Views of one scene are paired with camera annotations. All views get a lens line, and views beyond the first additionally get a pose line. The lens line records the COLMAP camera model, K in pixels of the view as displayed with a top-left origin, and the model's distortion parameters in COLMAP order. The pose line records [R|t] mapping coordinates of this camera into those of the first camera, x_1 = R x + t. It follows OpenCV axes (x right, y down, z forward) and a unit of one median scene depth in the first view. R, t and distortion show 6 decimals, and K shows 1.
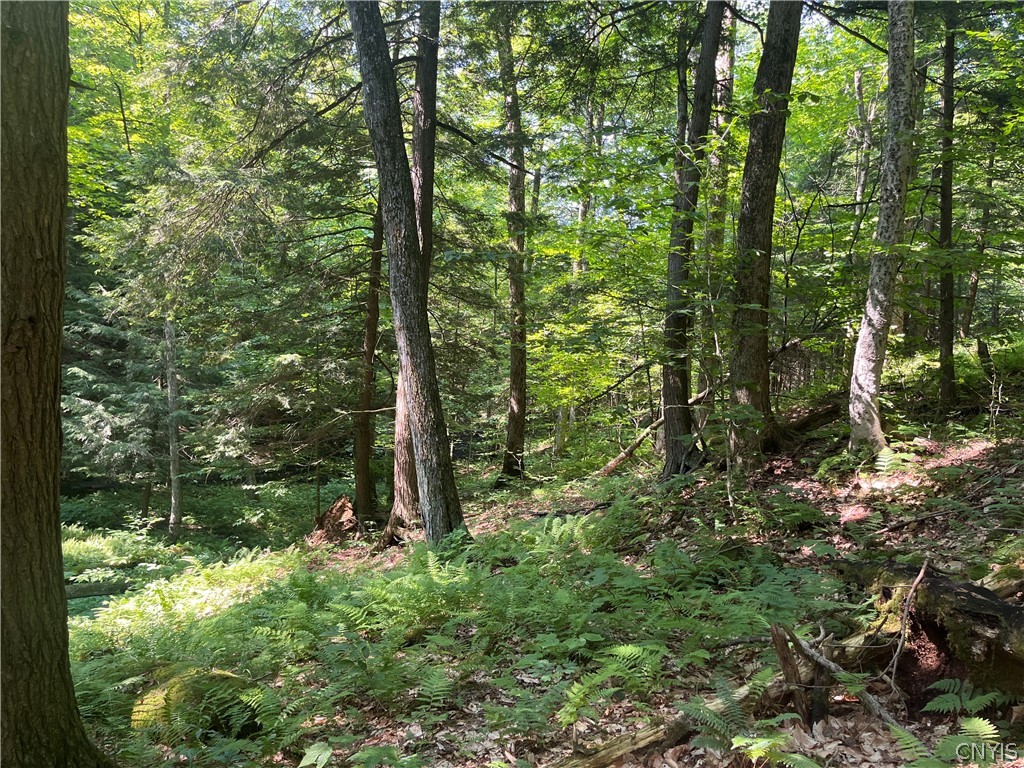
lens RADIAL K [[782.2, 0, 507.2], [0, 782.2, 392.3], [0, 0, 1]] dist [0.061268, -0.067749]
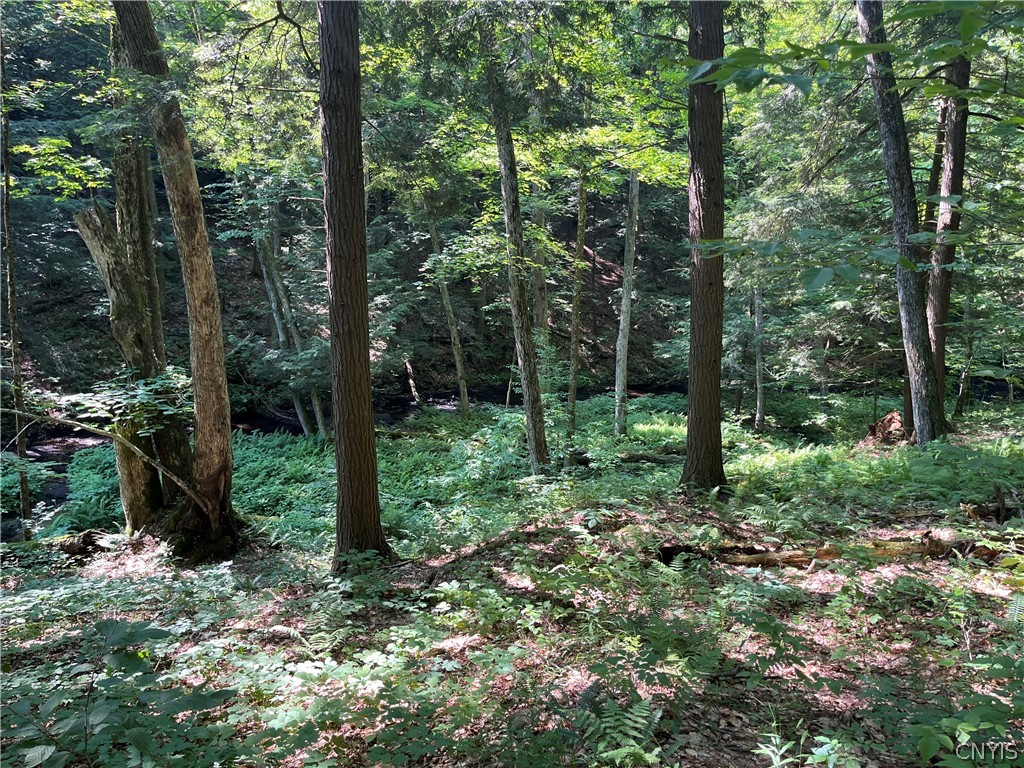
lens RADIAL K [[782.2, 0, 511.4], [0, 782.2, 385.2], [0, 0, 1]] dist [0.061268, -0.067749]
pose [[0.759859, 0.052546, -0.647961, 0.128056], [0.022128, 0.994060, 0.106562, -0.047494], [0.649711, -0.095311, 0.754183, -0.288583]]
